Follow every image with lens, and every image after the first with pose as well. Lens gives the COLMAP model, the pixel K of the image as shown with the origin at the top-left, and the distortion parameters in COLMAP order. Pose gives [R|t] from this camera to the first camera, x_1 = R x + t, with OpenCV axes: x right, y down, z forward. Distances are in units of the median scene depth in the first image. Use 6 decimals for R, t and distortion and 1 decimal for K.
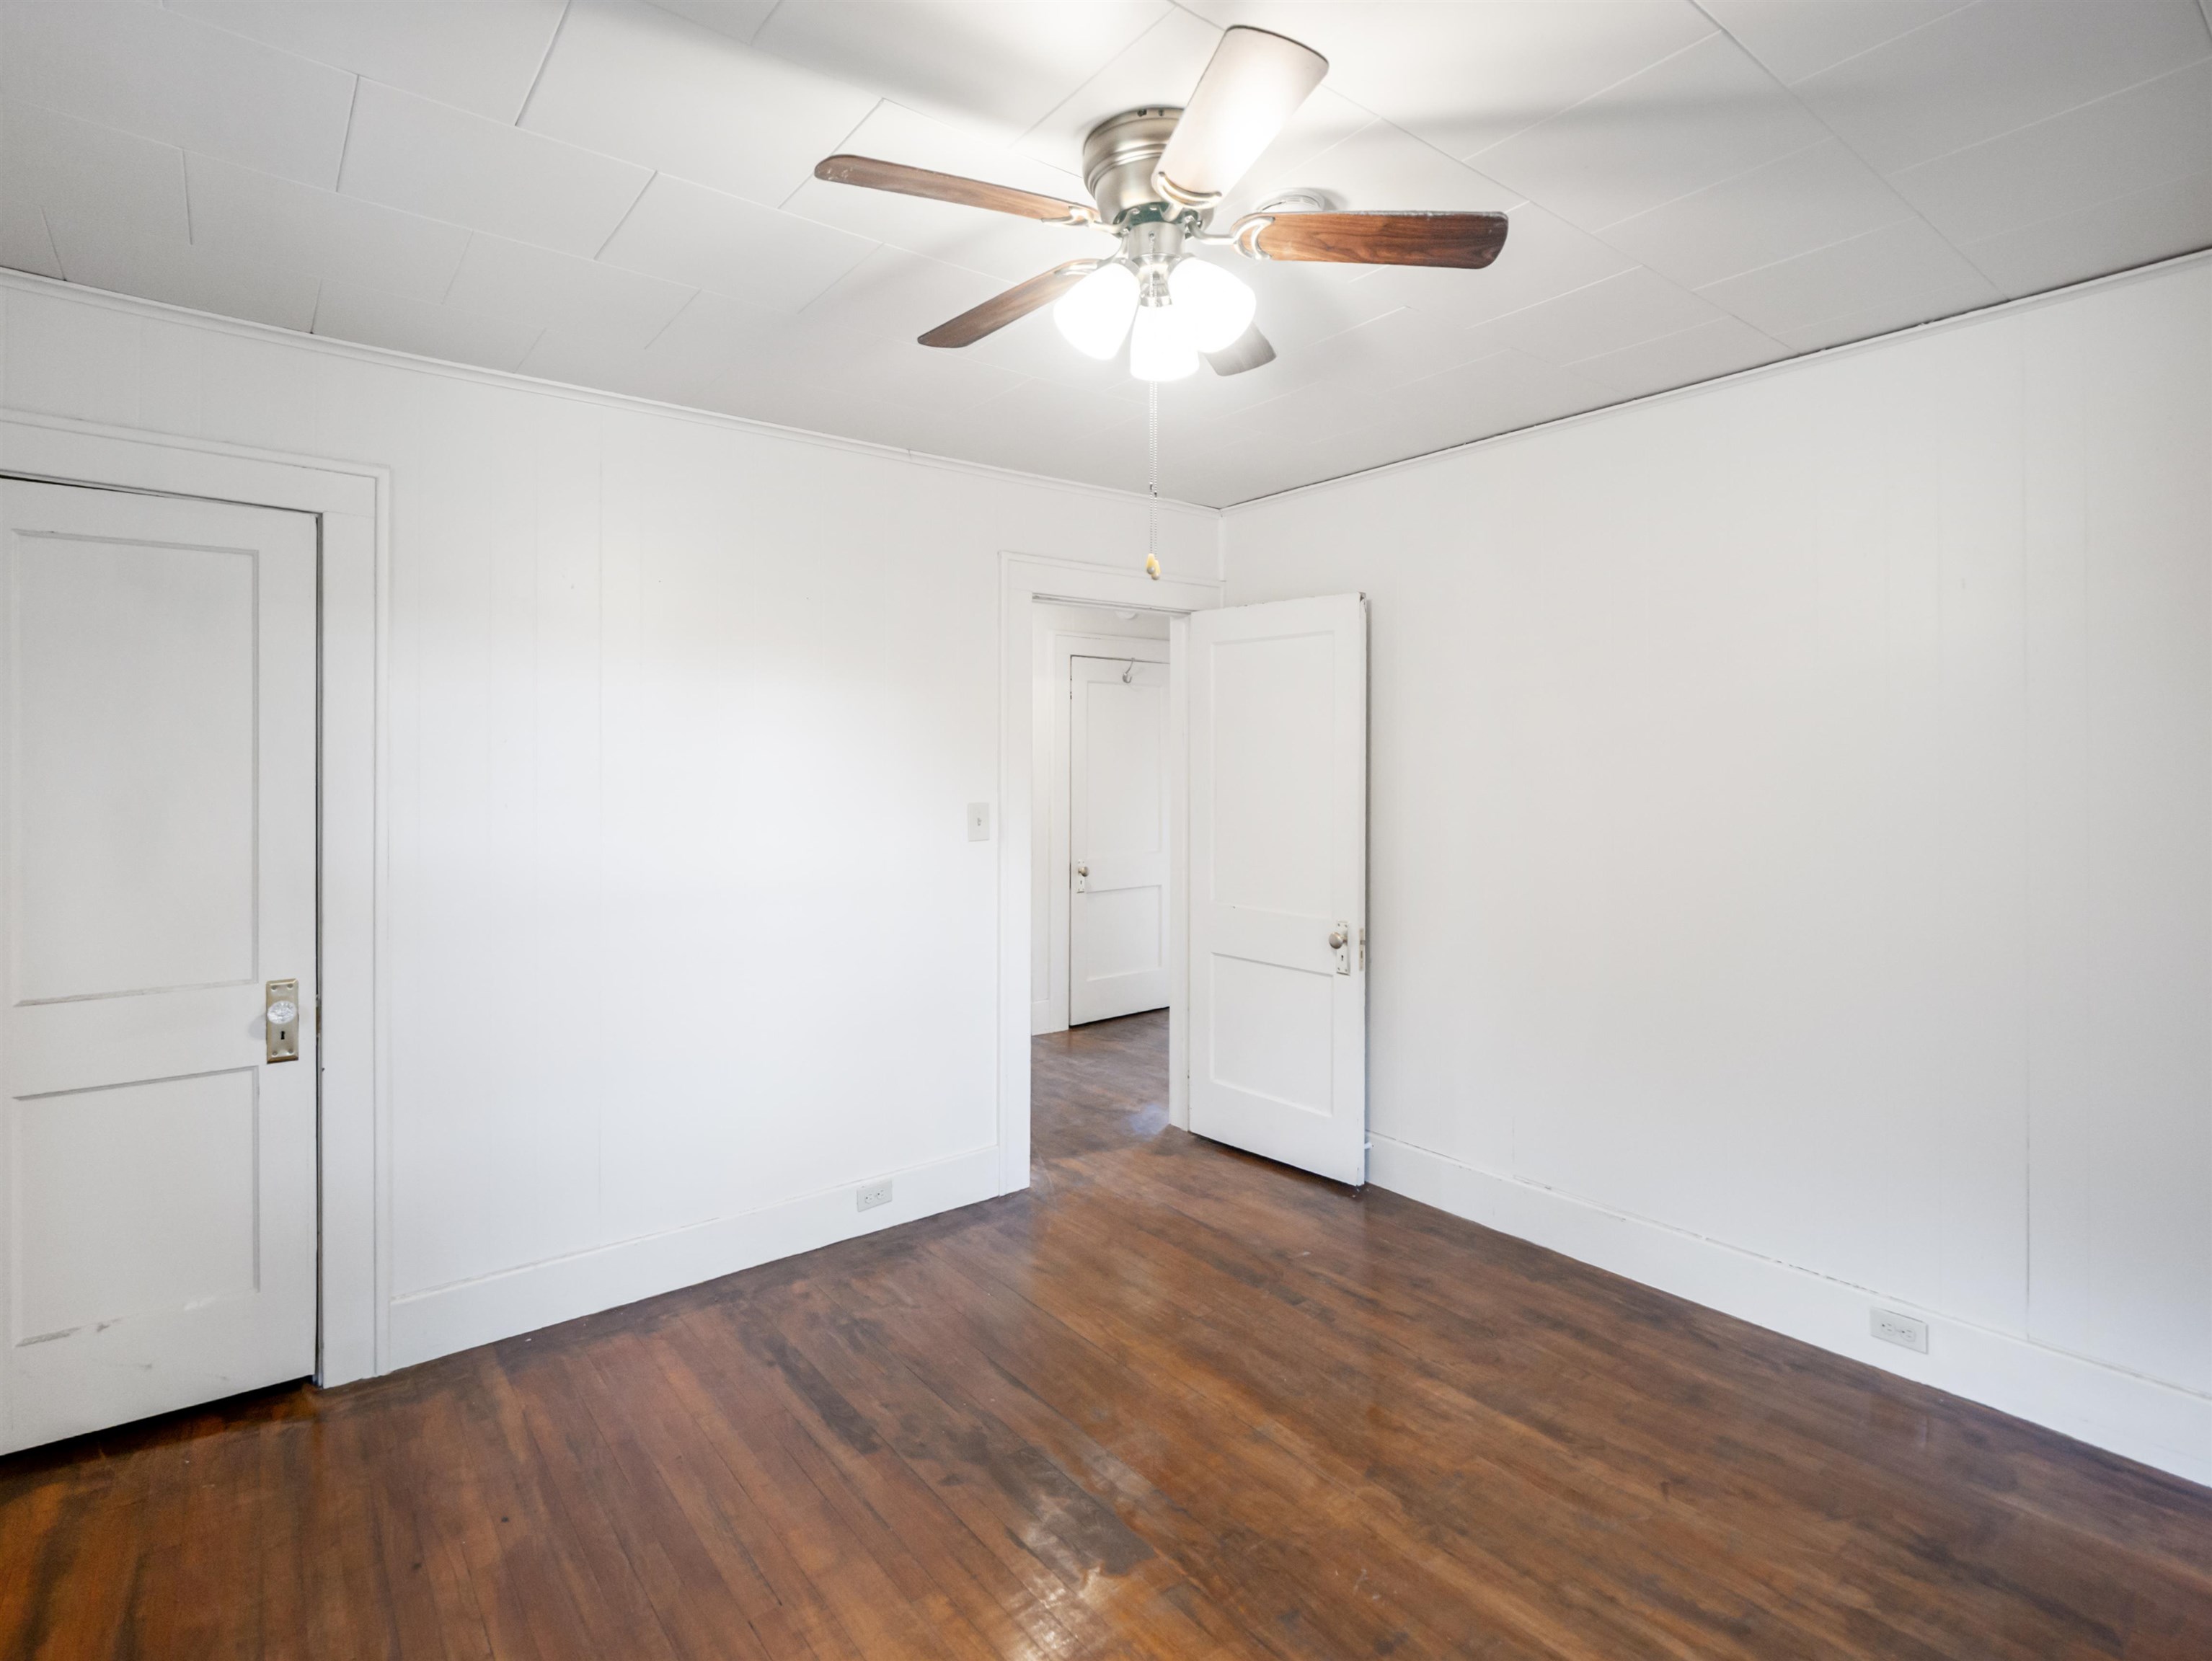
lens RADIAL K [[1092.4, 0, 1097.5], [0, 1092.4, 773.7], [0, 0, 1]] dist [0.001566, 0.000597]
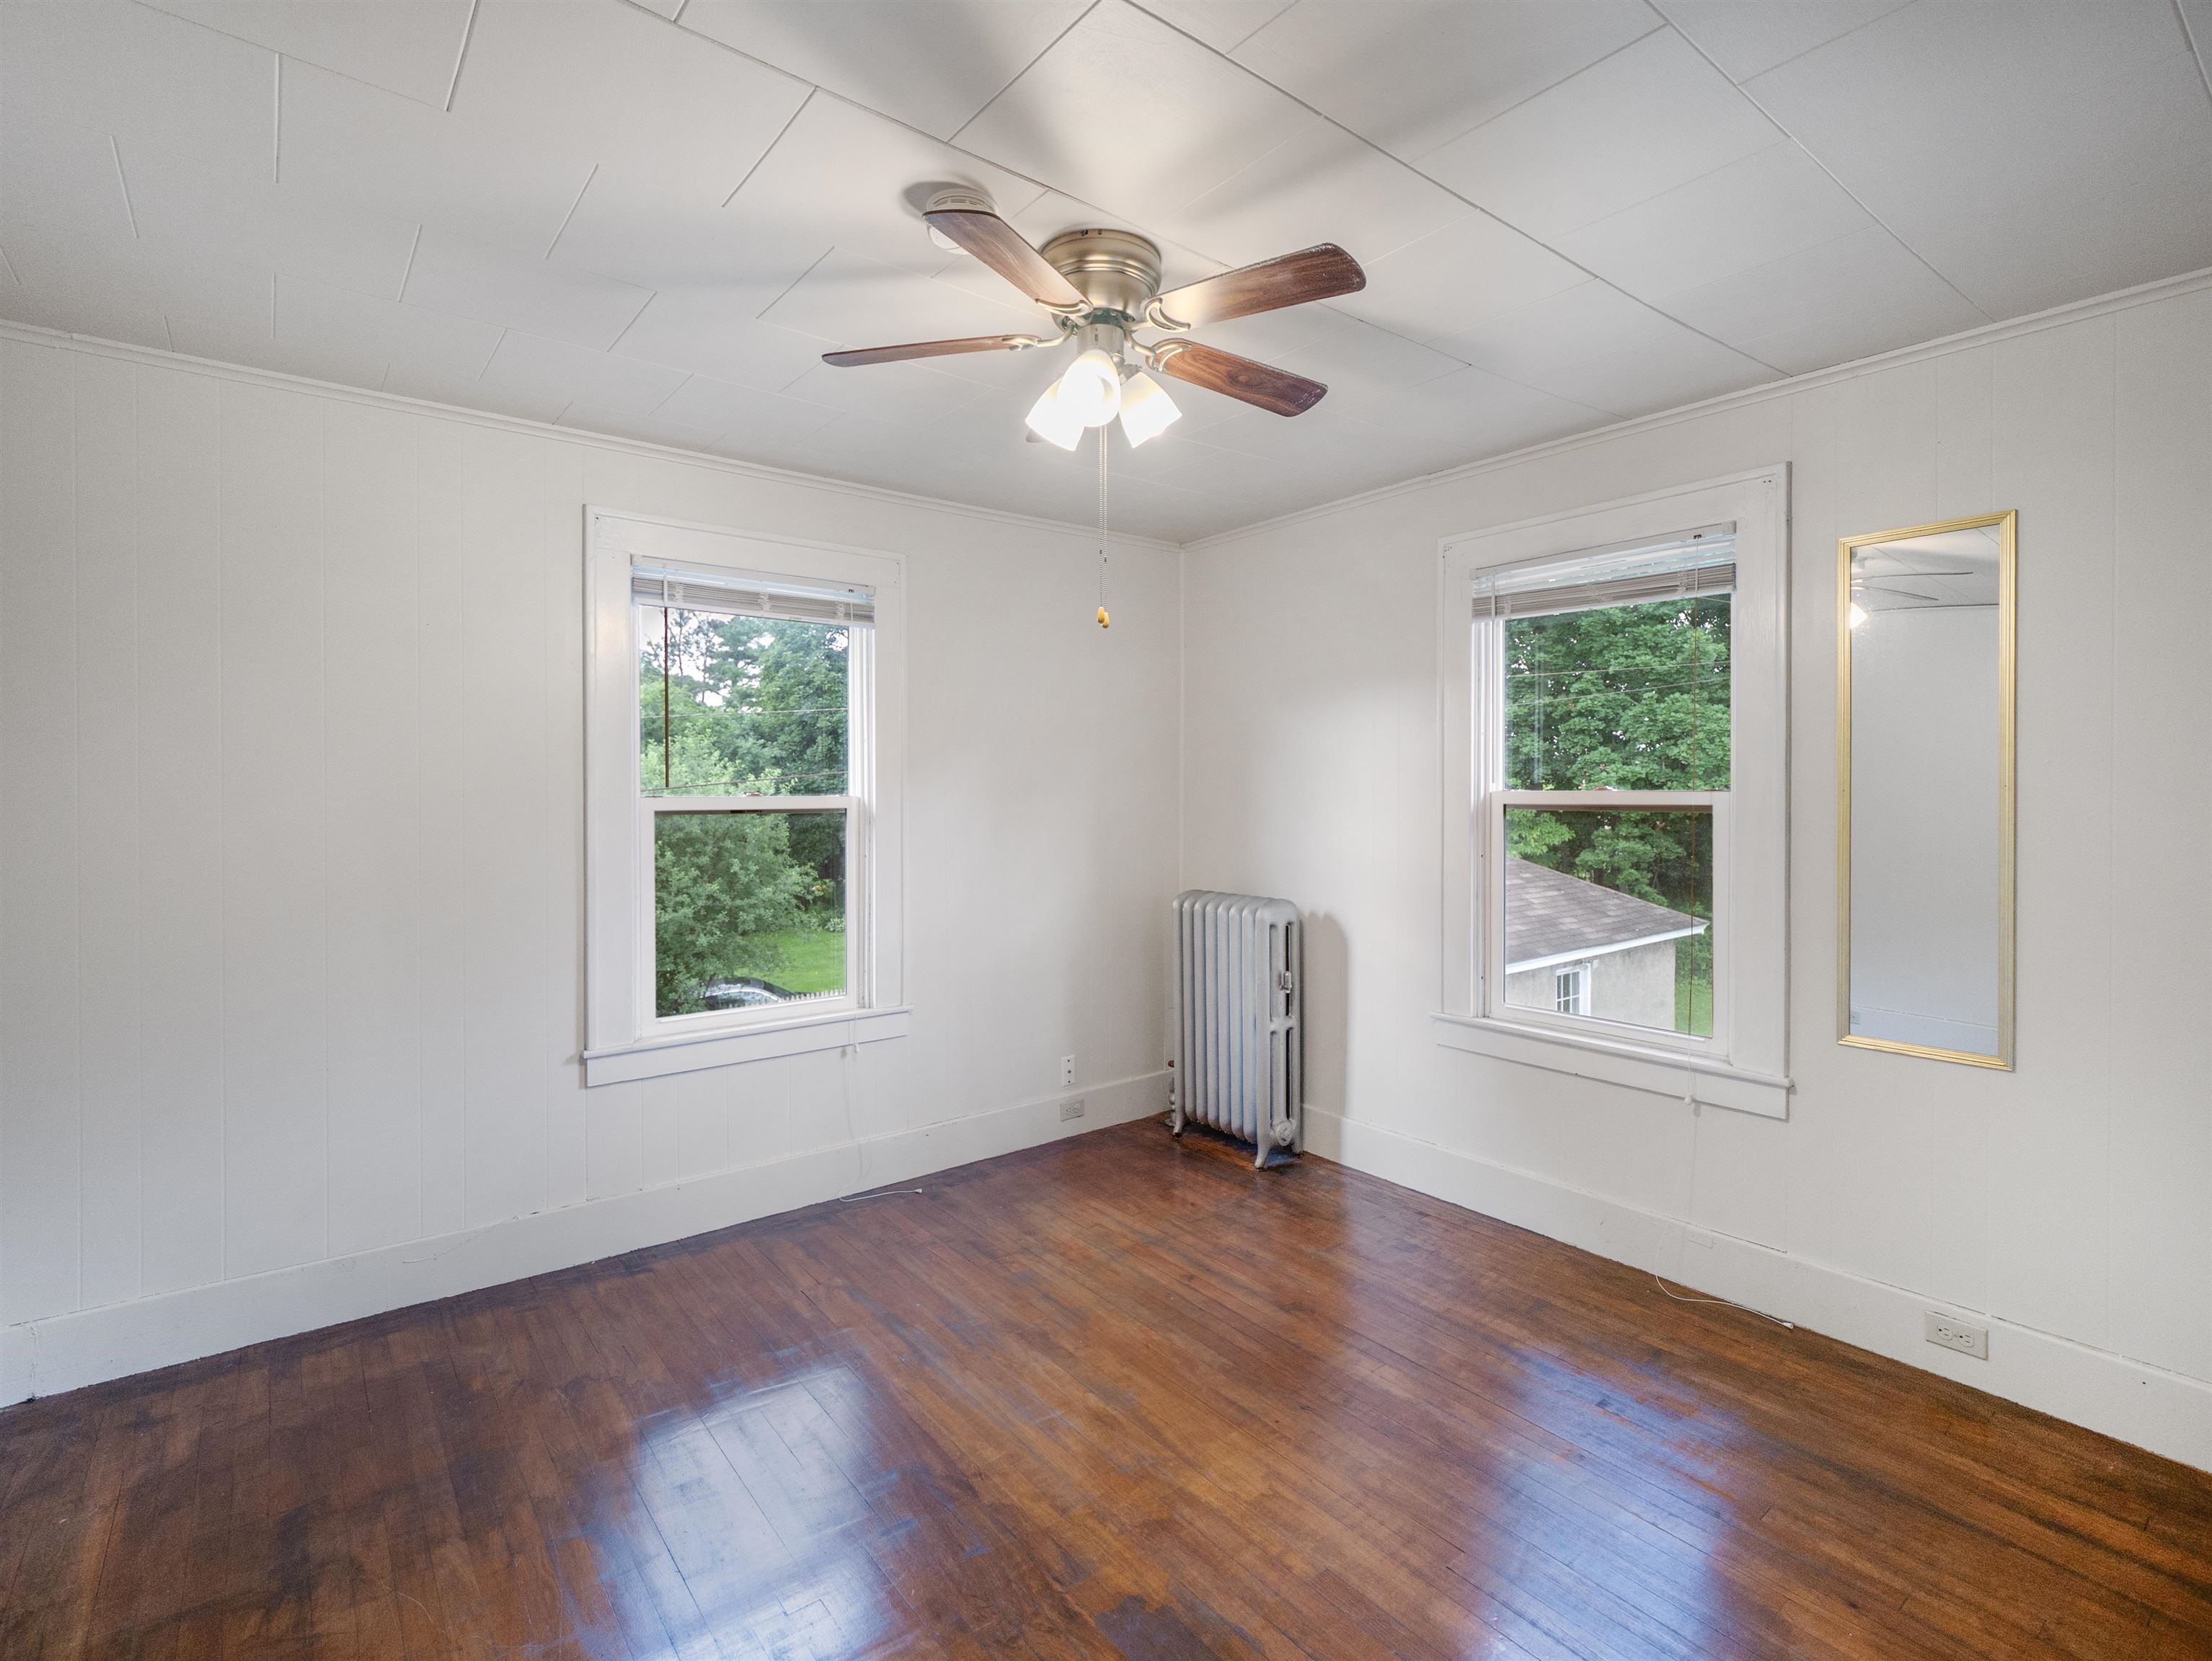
lens RADIAL K [[1092.4, 0, 1097.5], [0, 1092.4, 773.7], [0, 0, 1]] dist [0.001566, 0.000597]
pose [[-0.999972, -0.004898, -0.005707, 0.061190], [-0.004949, 0.999947, 0.009017, -0.024386], [0.005662, 0.009045, -0.999943, 2.027756]]
